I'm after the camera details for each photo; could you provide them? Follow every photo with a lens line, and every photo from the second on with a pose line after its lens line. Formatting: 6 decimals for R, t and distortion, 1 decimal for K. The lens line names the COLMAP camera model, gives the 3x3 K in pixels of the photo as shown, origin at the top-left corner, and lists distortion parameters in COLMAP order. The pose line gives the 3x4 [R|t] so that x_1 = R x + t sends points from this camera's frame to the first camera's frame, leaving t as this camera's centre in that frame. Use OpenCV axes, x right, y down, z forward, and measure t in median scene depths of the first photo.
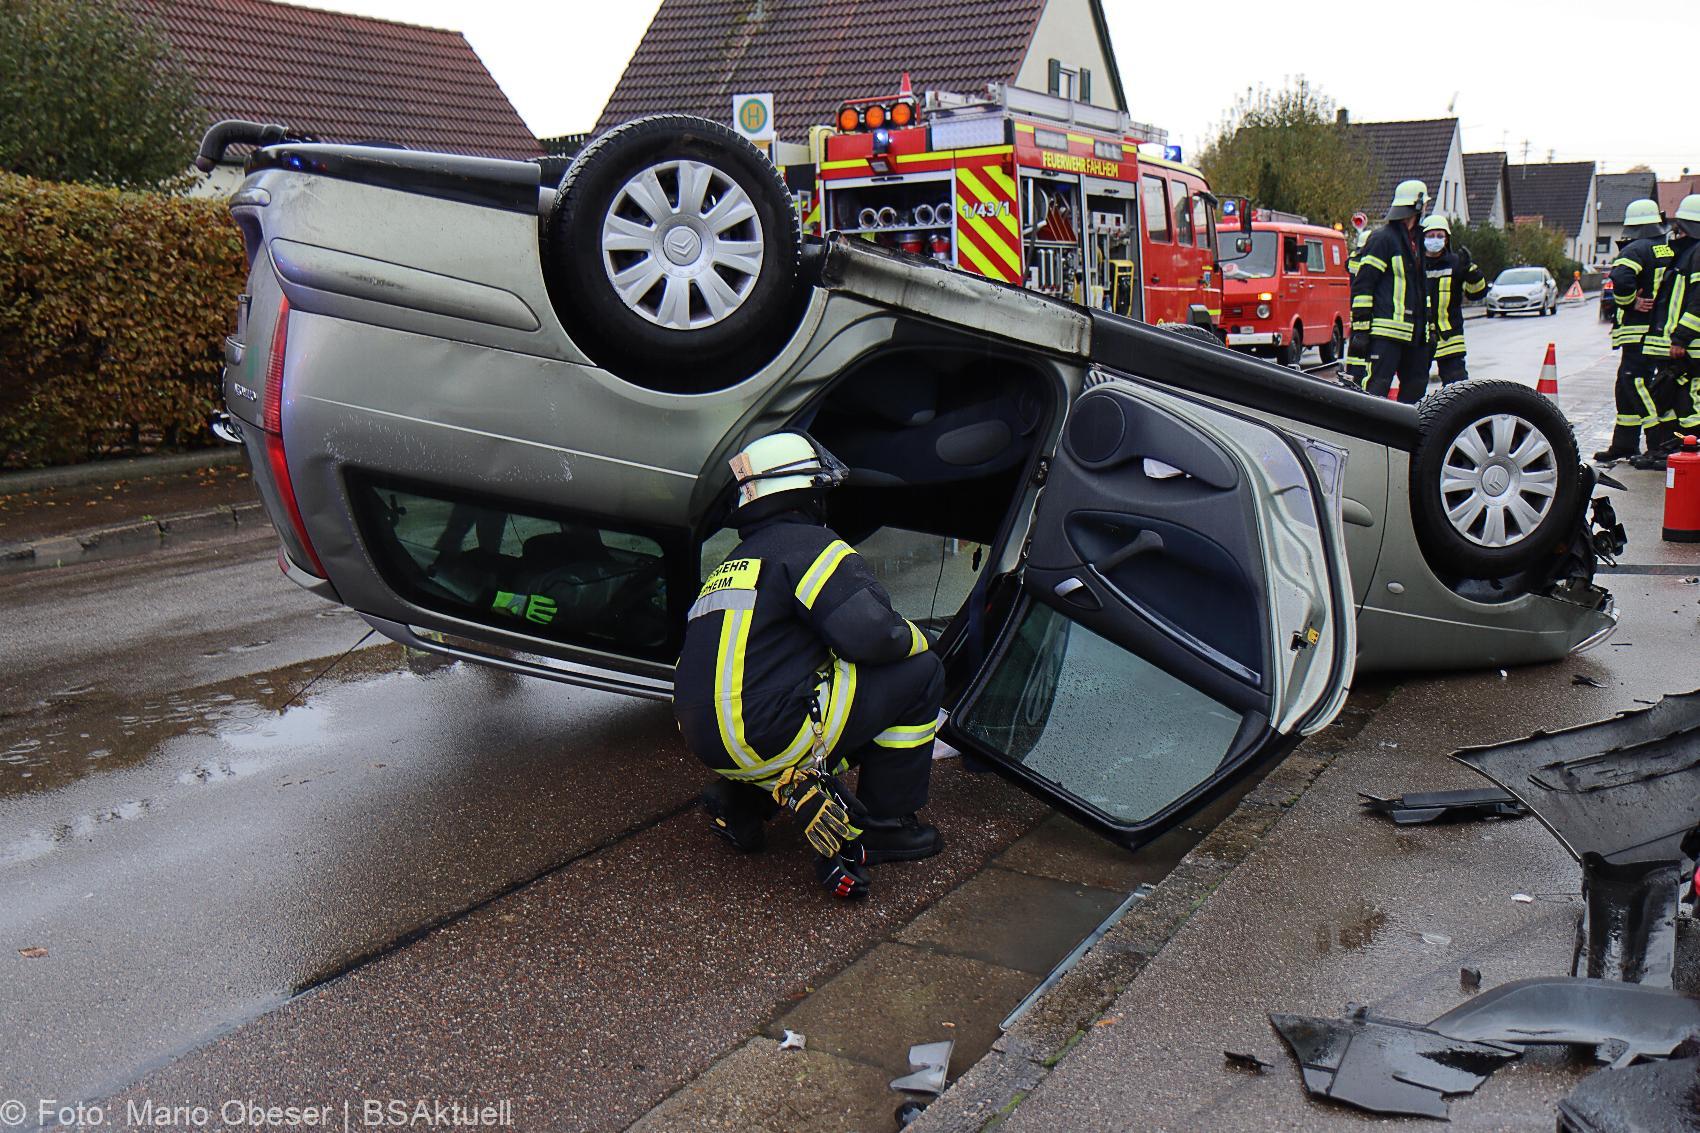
lens RADIAL K [[1618.6, 0, 850.0], [0, 1618.6, 566.5], [0, 0, 1]] dist [-0.019172, 0.014097]
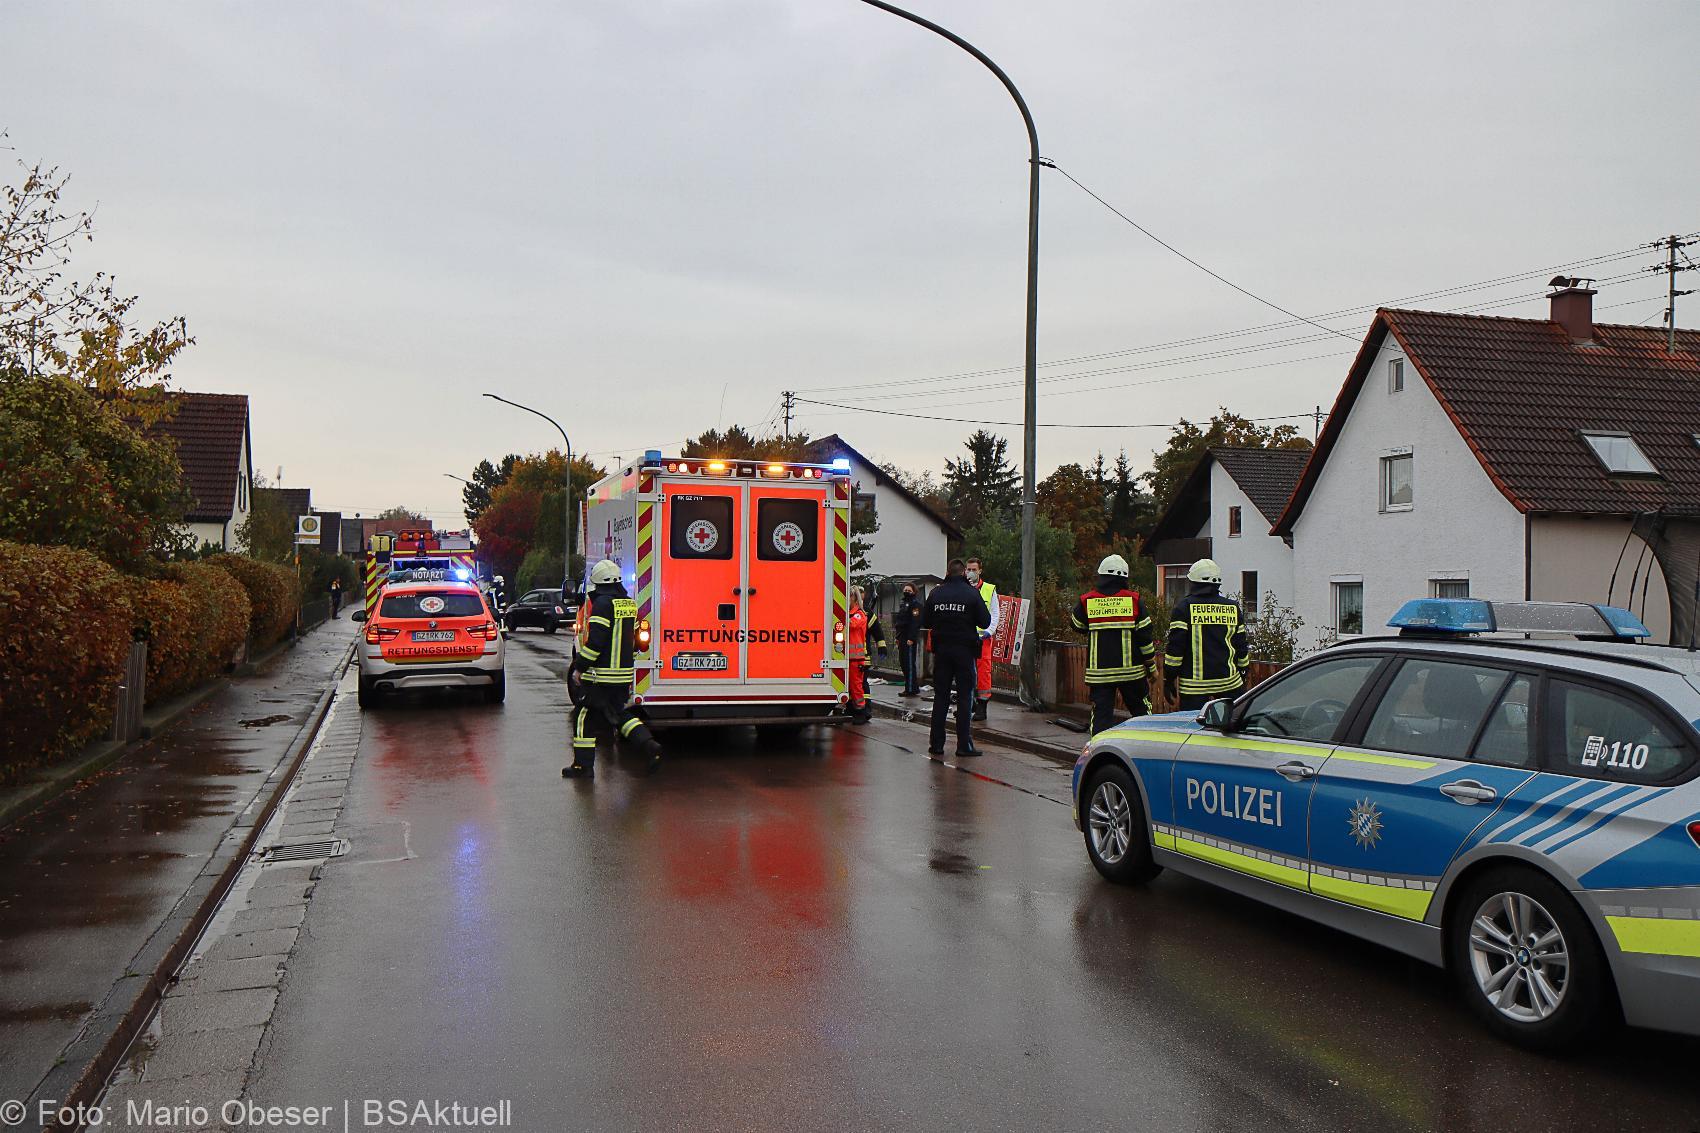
lens RADIAL K [[1445.2, 0, 850.0], [0, 1445.2, 566.5], [0, 0, 1]] dist [-0.054927, 0.001141]
pose [[0.657696, 0.026495, 0.752817, -3.081311], [0.116892, 0.983686, -0.136742, 0.443346], [-0.744159, 0.177933, 0.643869, -2.569824]]
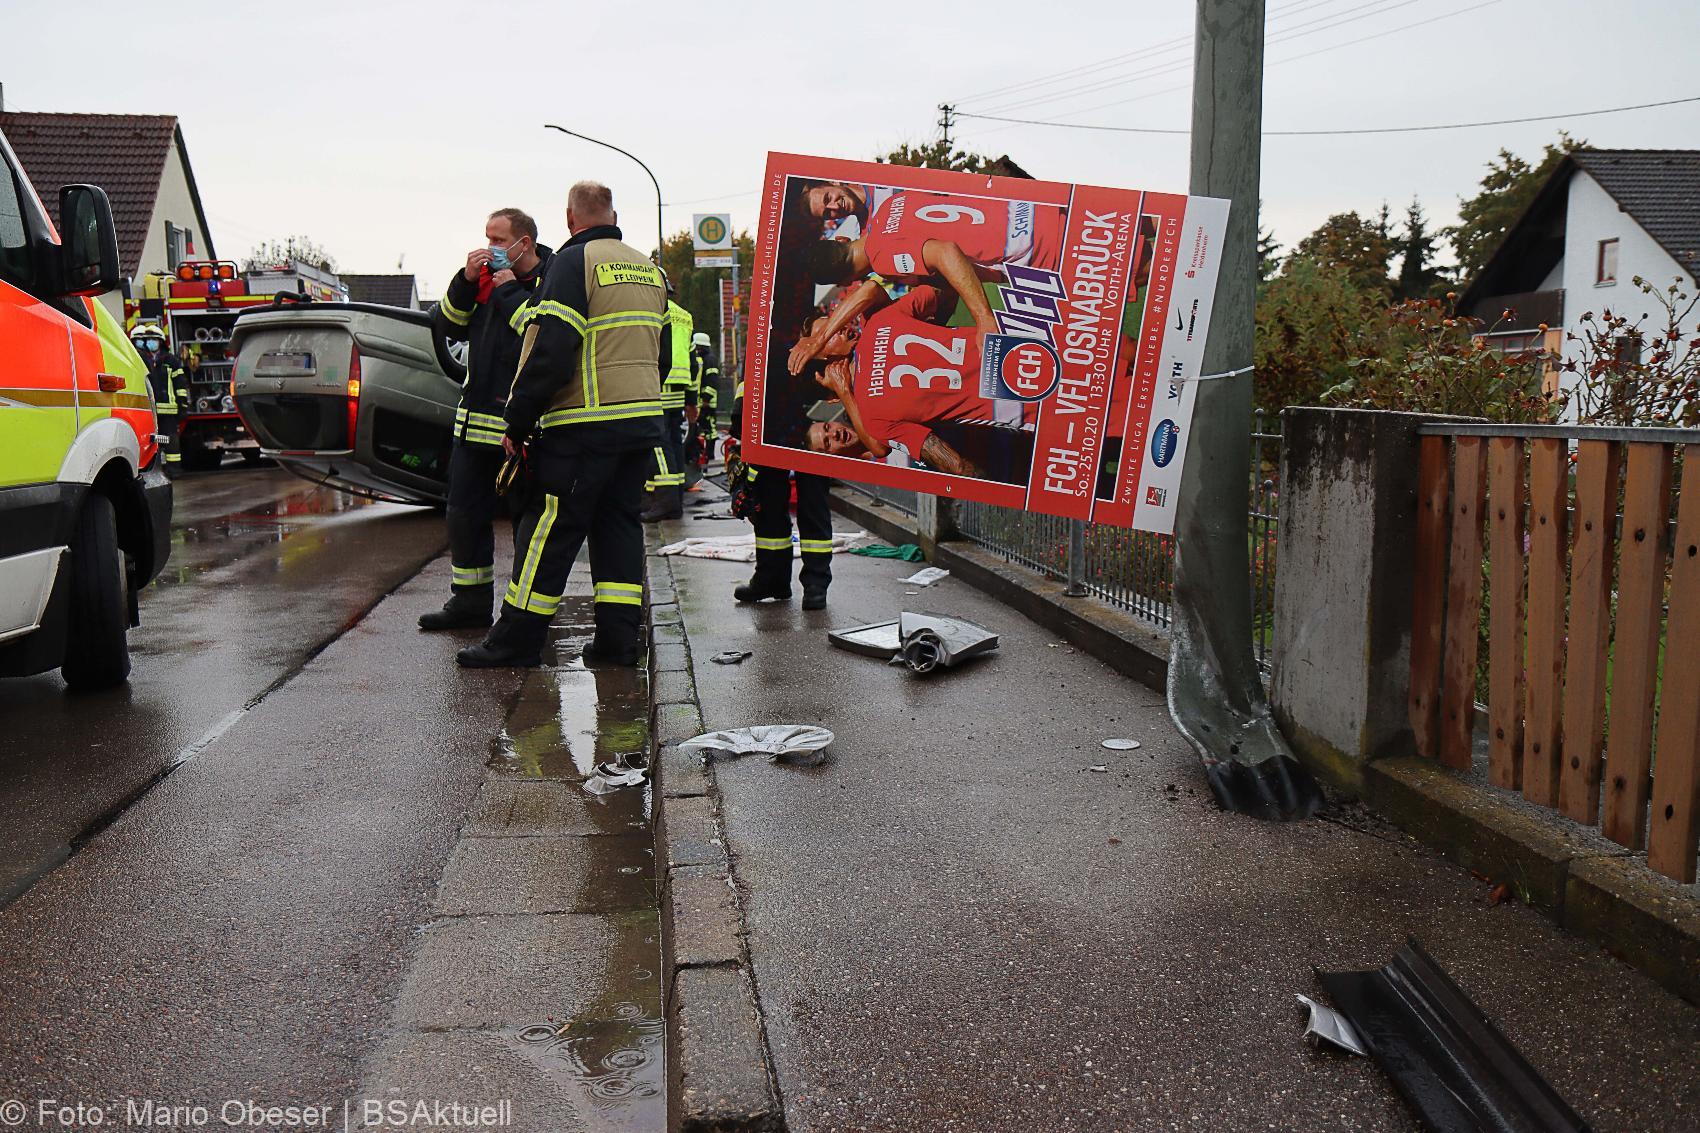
lens RADIAL K [[1434.5, 0, 833.9], [0, 1434.5, 584.5], [0, 0, 1]] dist [0.001948, 0.017056]
pose [[0.782209, -0.076135, 0.618346, -0.970905], [0.107308, 0.994136, -0.013340, 0.281626], [-0.613705, 0.076788, 0.785793, -1.182896]]
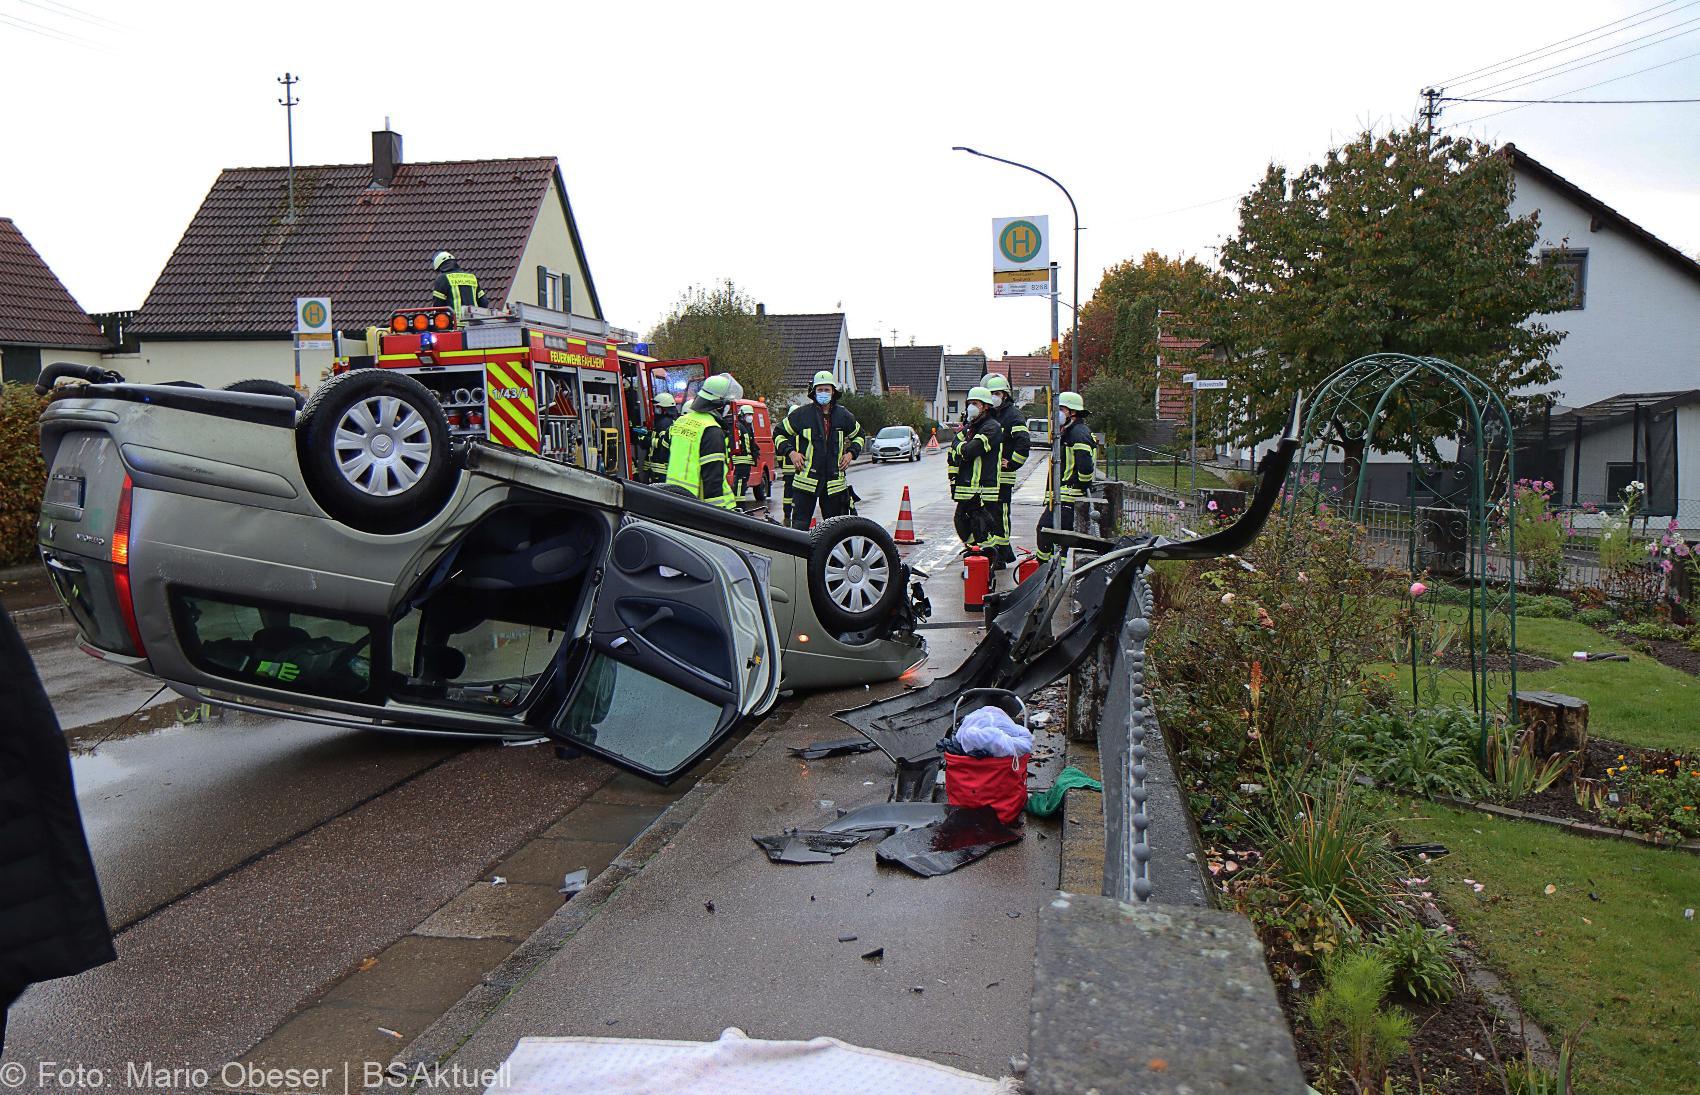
lens RADIAL K [[1363.2, 0, 830.6], [0, 1363.2, 569.6], [0, 0, 1]] dist [0.009428, 0.003474]
pose [[0.943405, -0.029621, 0.330319, -0.102642], [0.053731, 0.996496, -0.064098, 0.032580], [-0.327263, 0.078219, 0.941690, -0.350600]]
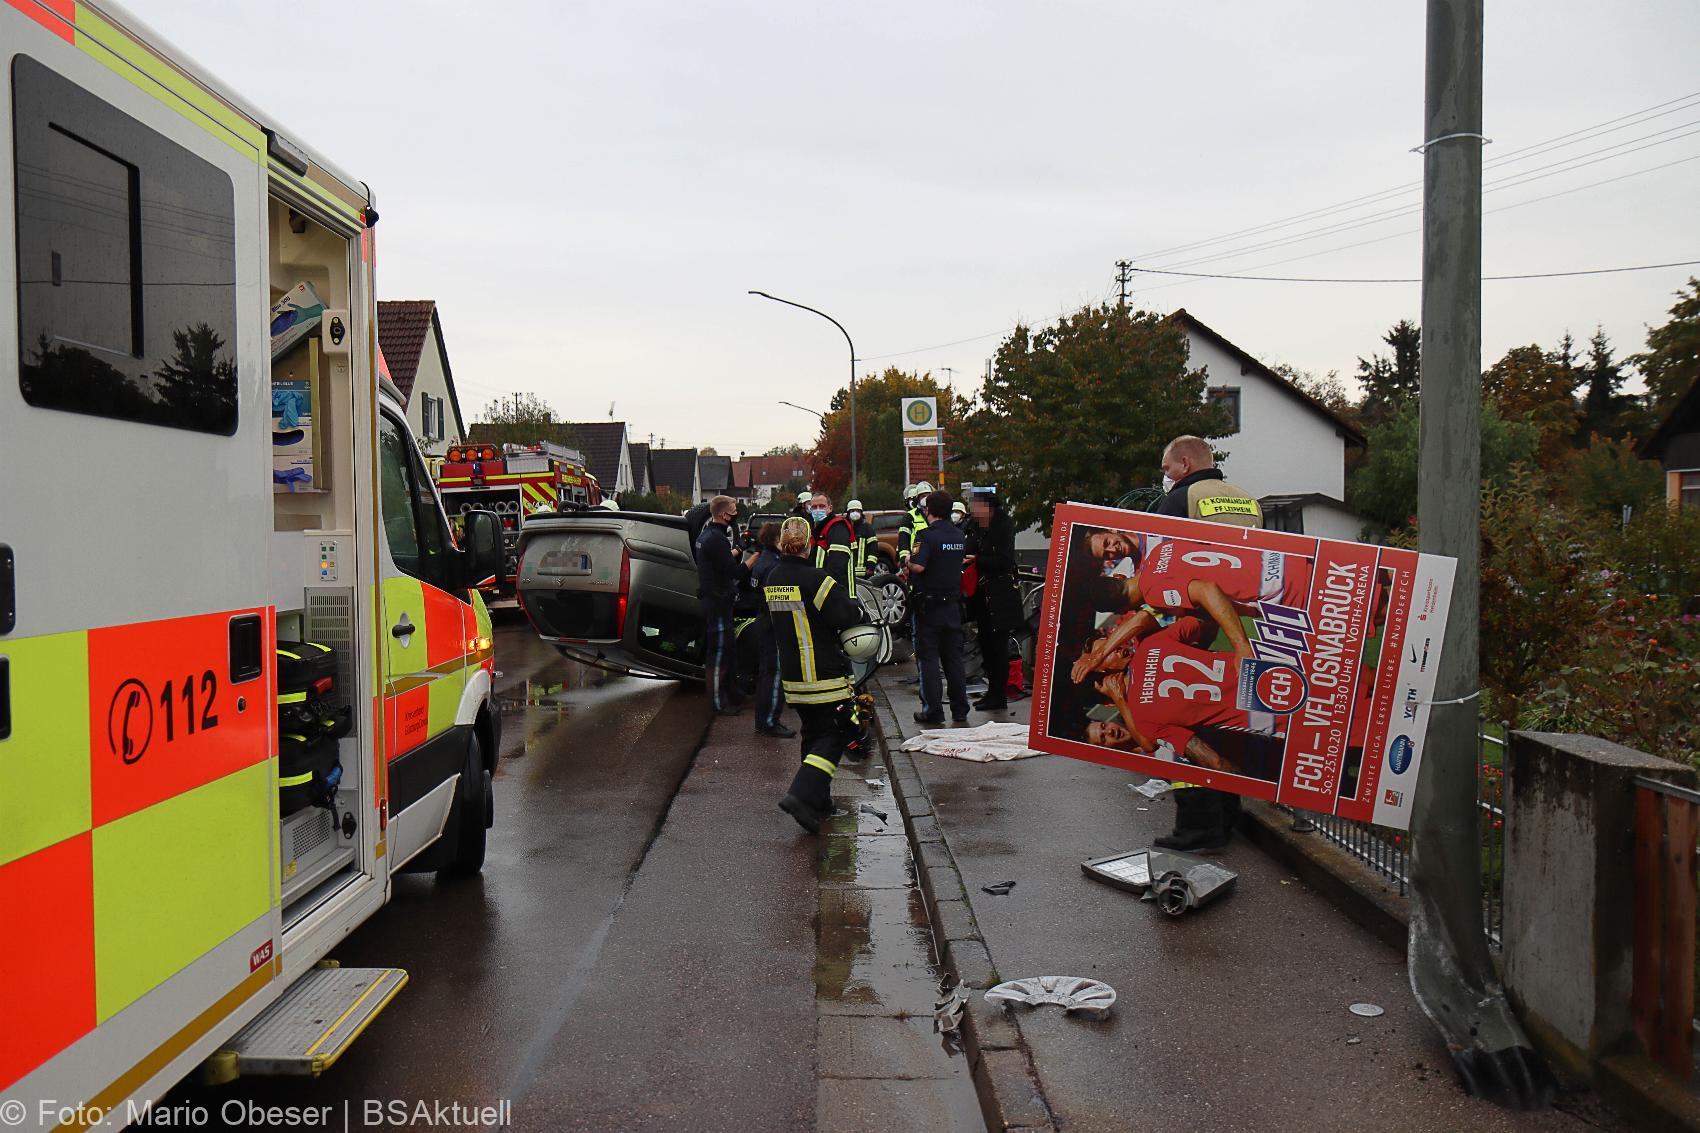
lens RADIAL K [[1386.8, 0, 815.4], [0, 1386.8, 601.1], [0, 0, 1]] dist [-0.030577, 0.054218]
pose [[0.859748, -0.033282, 0.509632, -1.088634], [0.096016, 0.990614, -0.097286, 0.187802], [-0.501611, 0.132575, 0.854874, -1.253633]]
